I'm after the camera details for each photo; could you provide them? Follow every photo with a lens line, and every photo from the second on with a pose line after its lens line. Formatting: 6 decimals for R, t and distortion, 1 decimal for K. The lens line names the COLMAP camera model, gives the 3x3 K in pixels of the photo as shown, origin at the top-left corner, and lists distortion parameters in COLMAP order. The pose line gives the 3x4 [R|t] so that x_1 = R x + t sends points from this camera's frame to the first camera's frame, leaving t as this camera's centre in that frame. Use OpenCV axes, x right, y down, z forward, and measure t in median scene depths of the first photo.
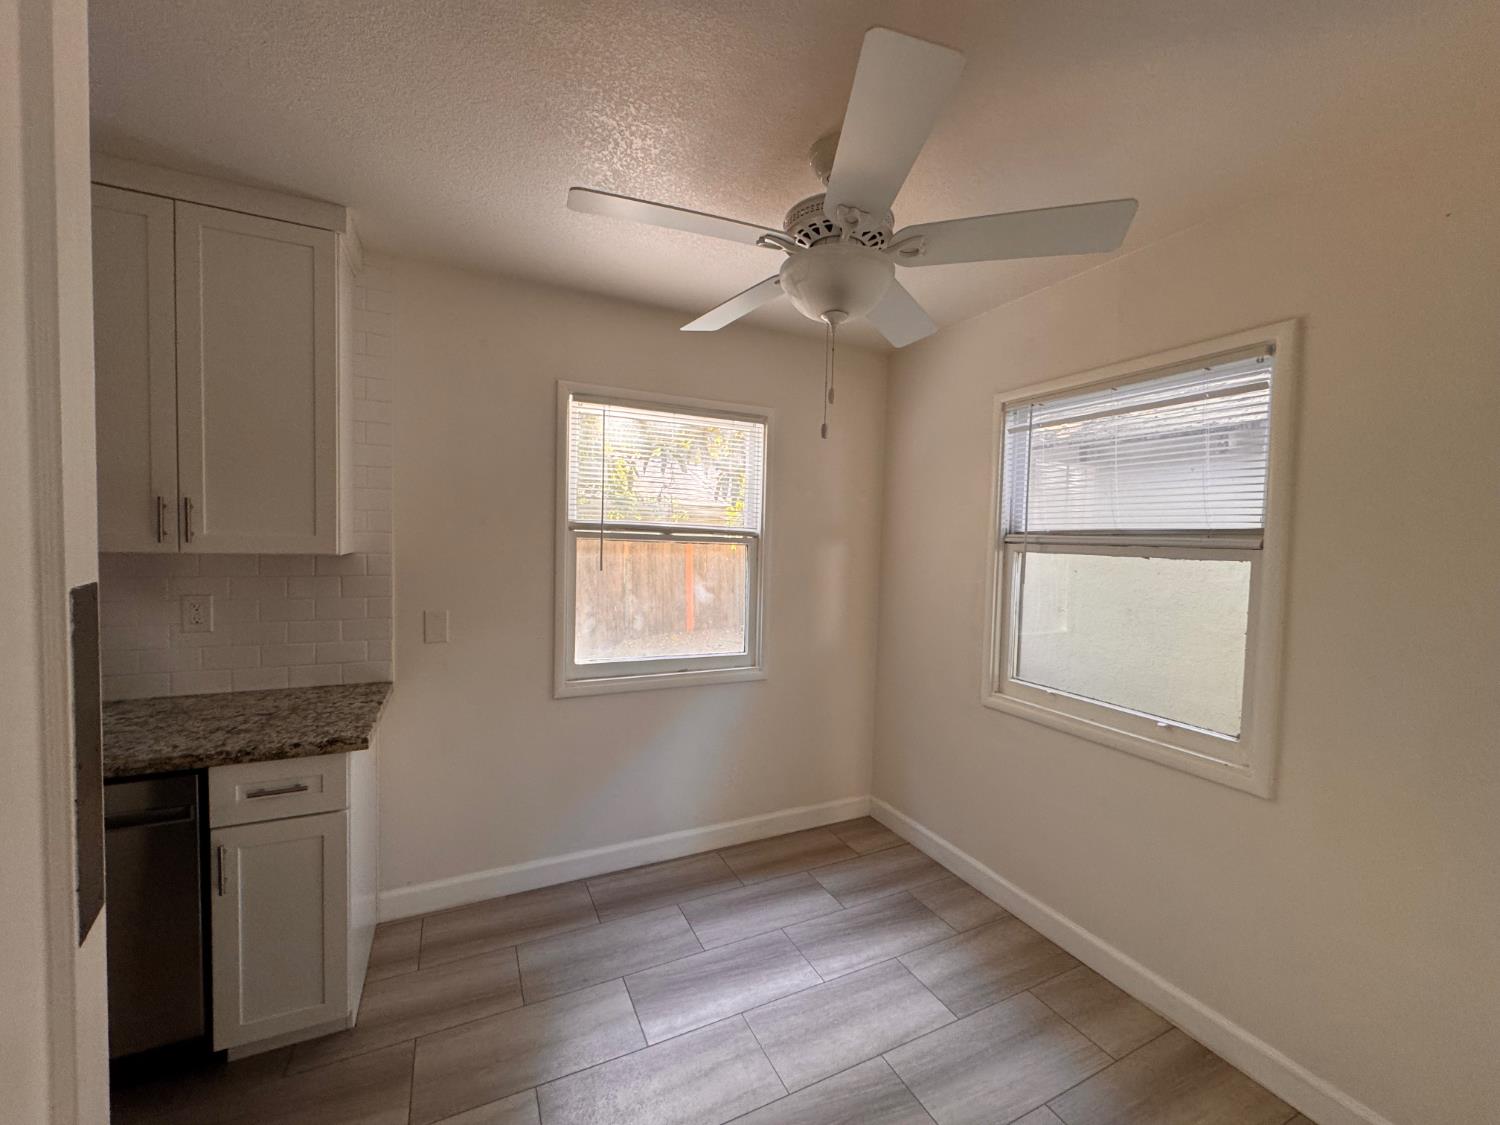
lens RADIAL K [[596.3, 0, 749.9], [0, 596.3, 564.0], [0, 0, 1]] dist [-0.003180, 0.000241]
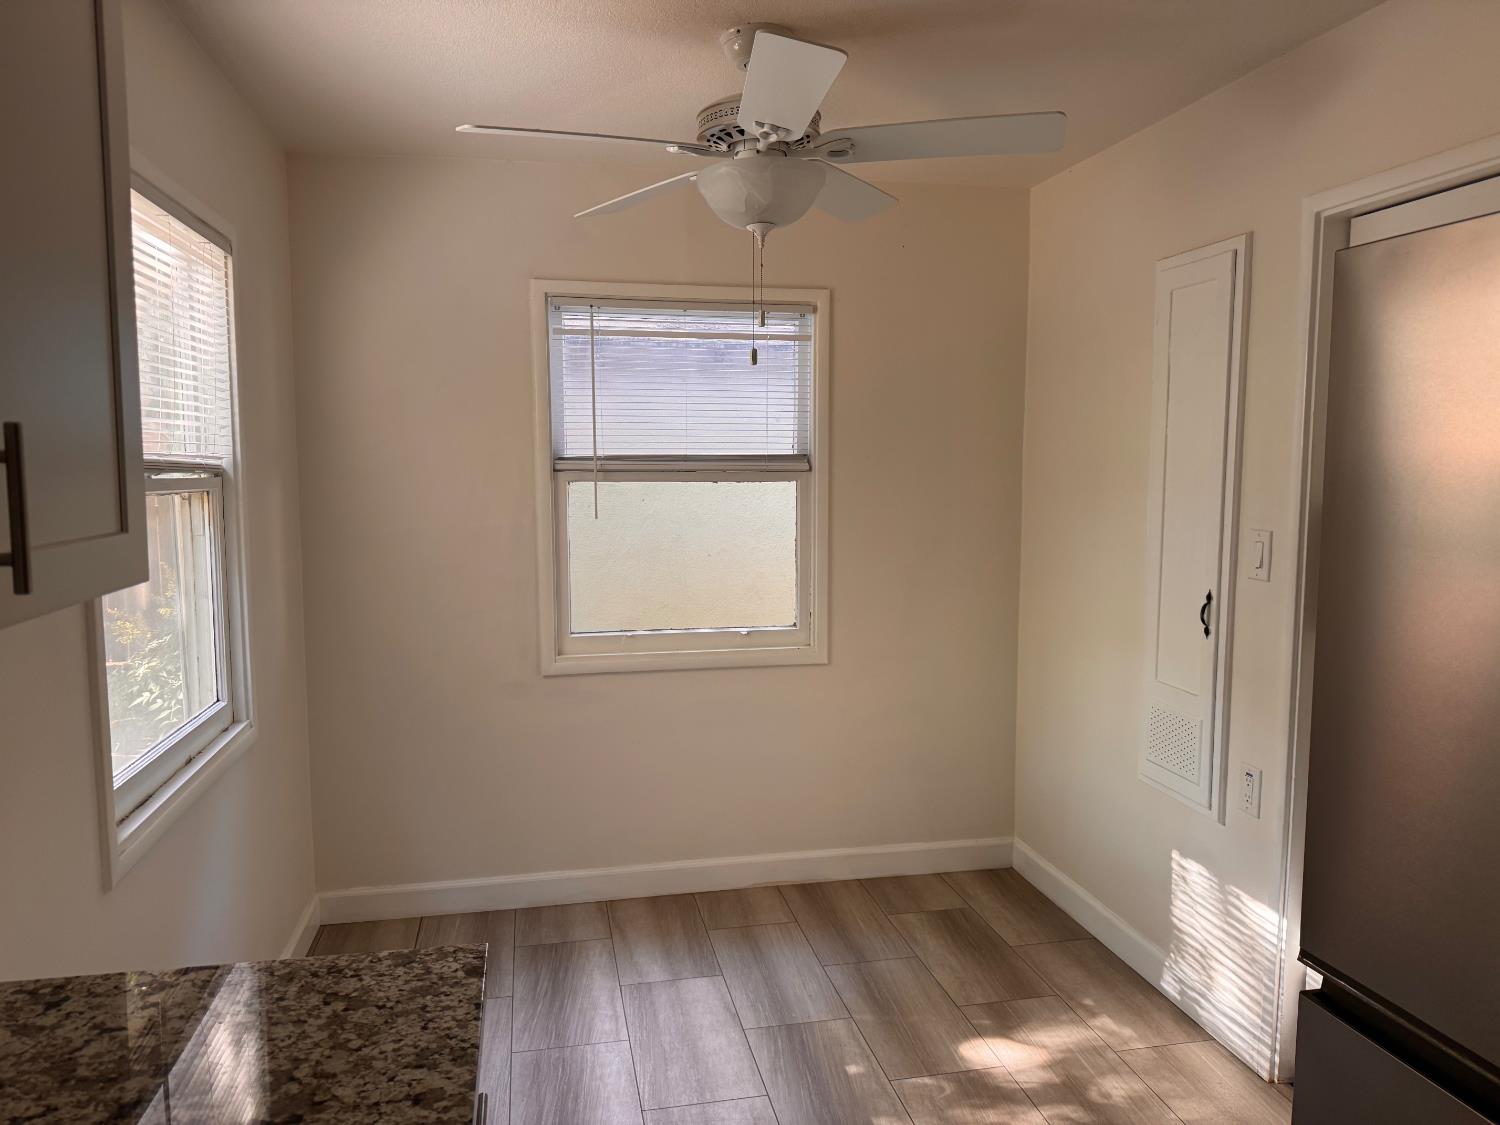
lens RADIAL K [[1051.6, 0, 750.0], [0, 1051.6, 562.5], [0, 0, 1]] dist [0.042468, -0.064831]
pose [[0.251019, -0.118858, 0.960657, -1.158161], [0.045807, 0.992780, 0.110863, -0.075838], [-0.966898, 0.016176, 0.254651, 0.503691]]
